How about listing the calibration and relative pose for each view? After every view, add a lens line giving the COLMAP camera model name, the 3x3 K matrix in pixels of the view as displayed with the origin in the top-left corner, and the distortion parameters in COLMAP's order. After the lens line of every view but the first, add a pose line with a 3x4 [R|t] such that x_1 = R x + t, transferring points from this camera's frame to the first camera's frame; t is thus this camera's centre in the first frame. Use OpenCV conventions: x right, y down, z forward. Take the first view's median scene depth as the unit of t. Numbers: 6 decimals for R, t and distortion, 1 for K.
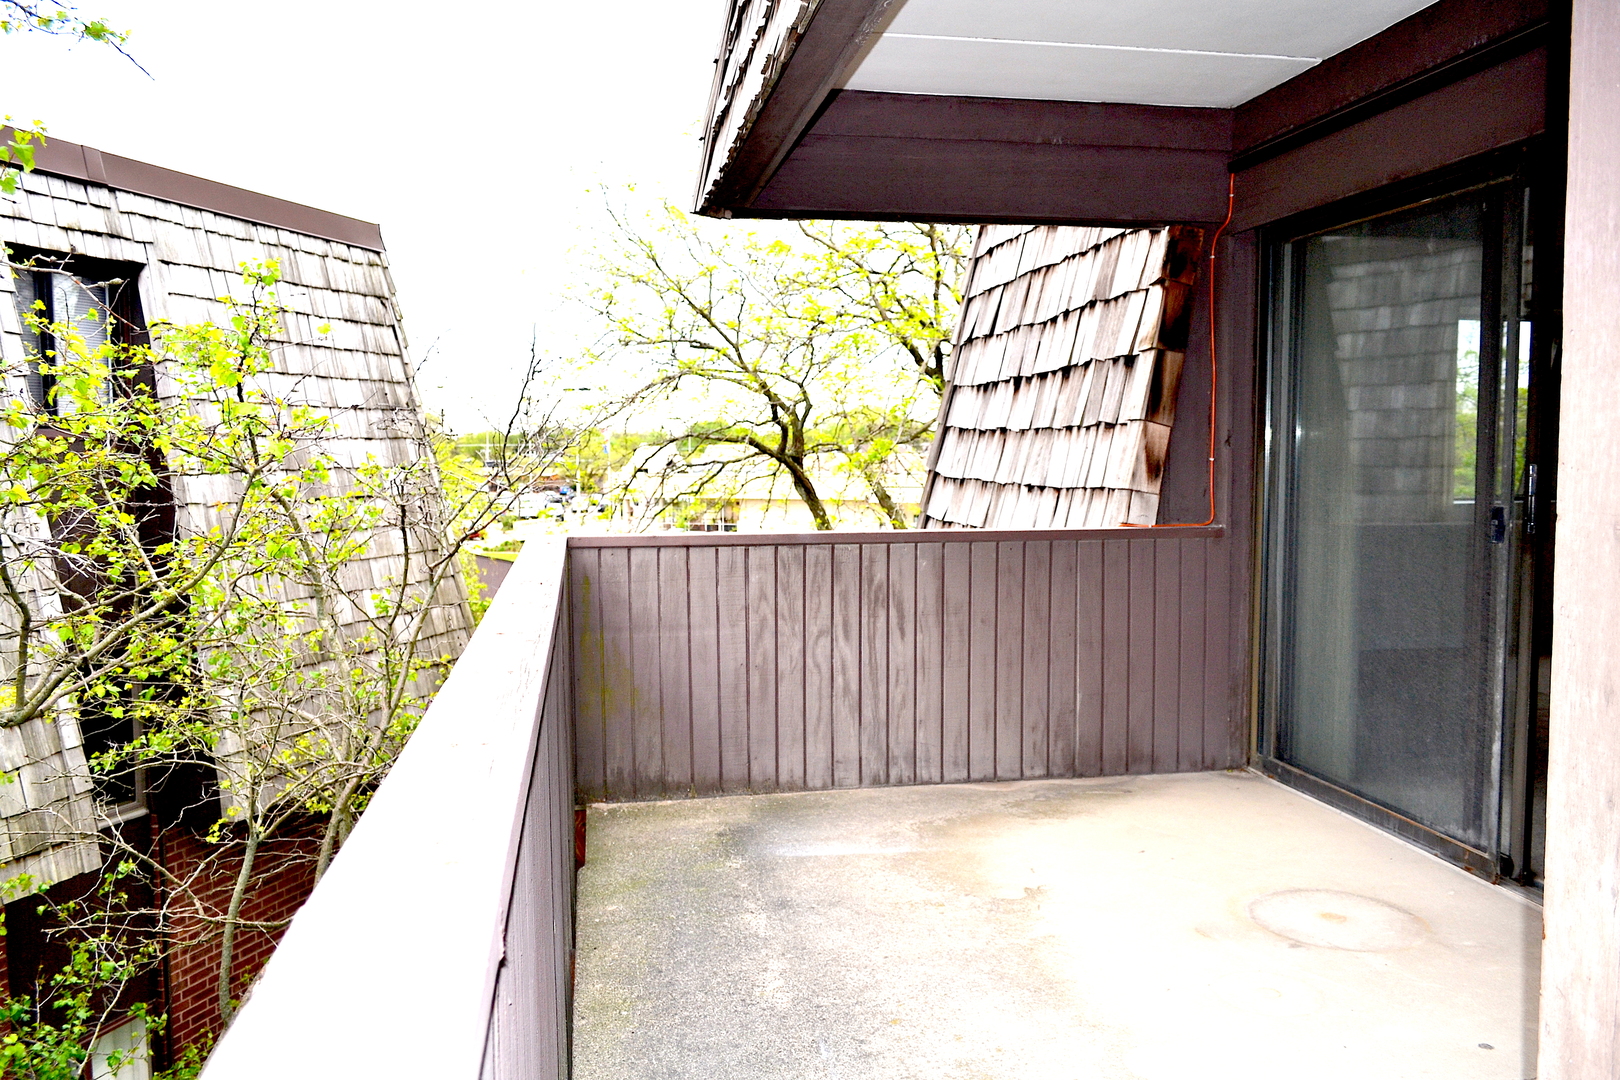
lens RADIAL K [[1283.5, 0, 804.0], [0, 1283.5, 542.4], [0, 0, 1]] dist [0.004377, -0.009755]
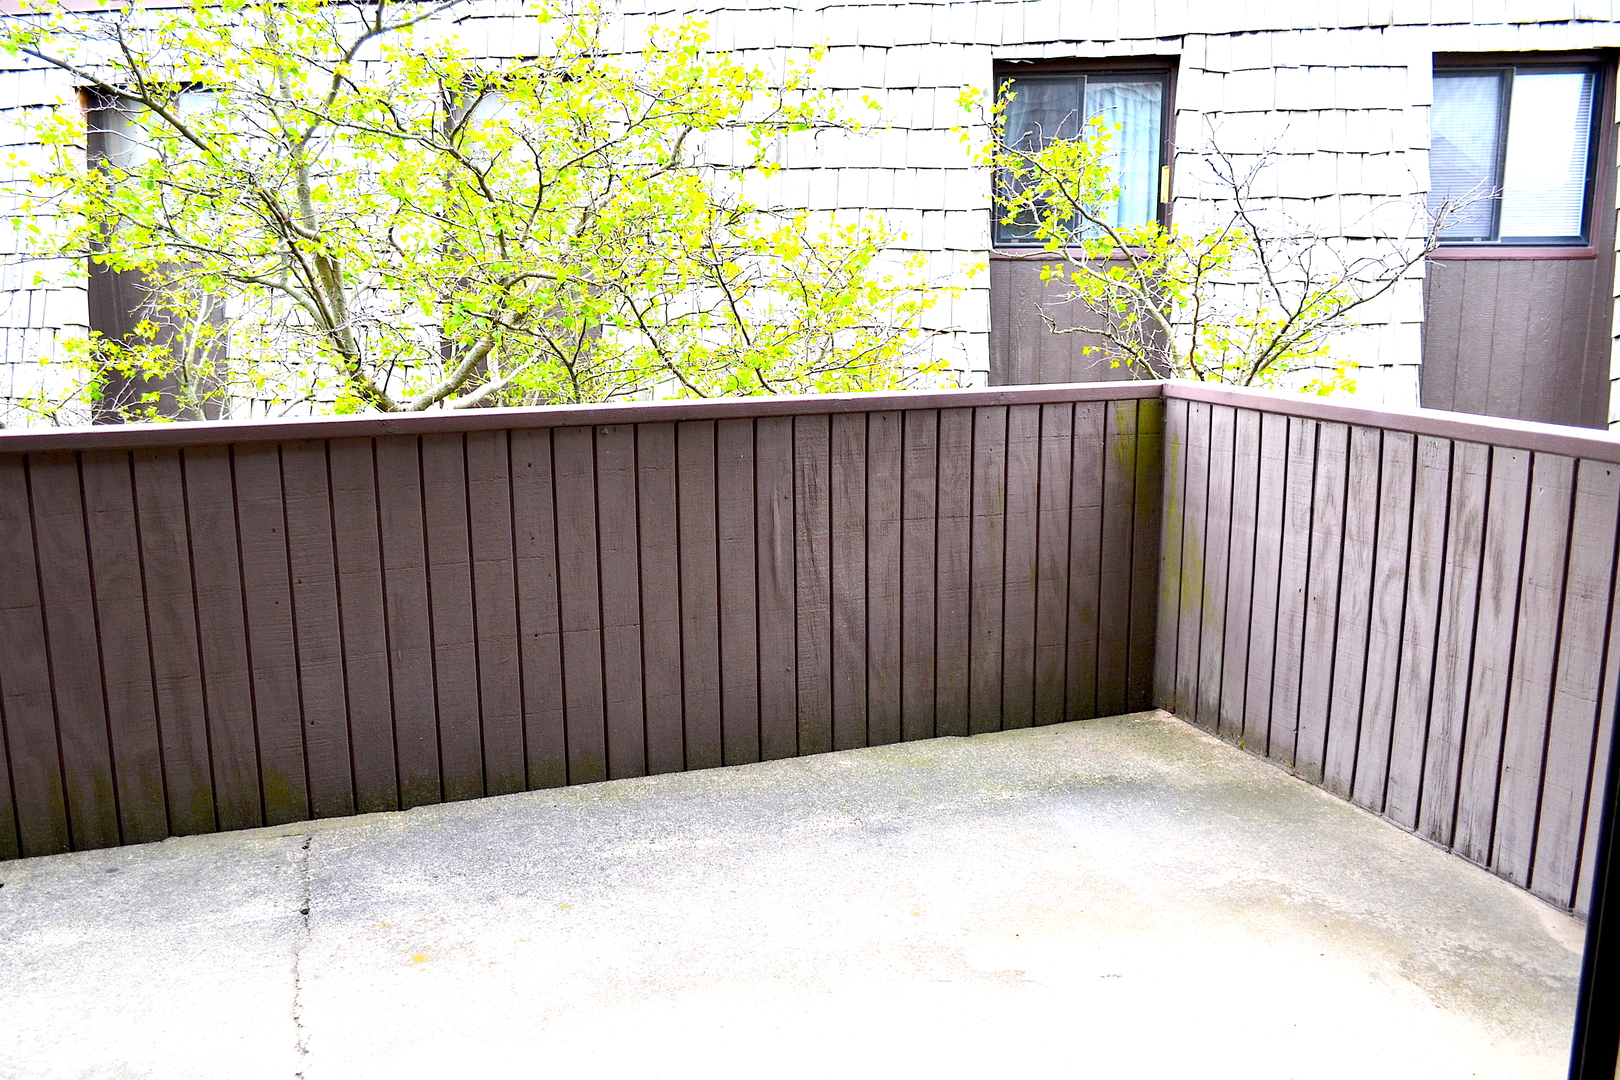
lens RADIAL K [[1367.6, 0, 803.7], [0, 1367.6, 543.8], [0, 0, 1]] dist [-0.014212, -0.006864]
pose [[0.161066, 0.197417, -0.966997, 0.628962], [-0.063456, 0.979834, 0.189469, -0.053102], [0.984902, 0.030844, 0.170346, 0.620268]]
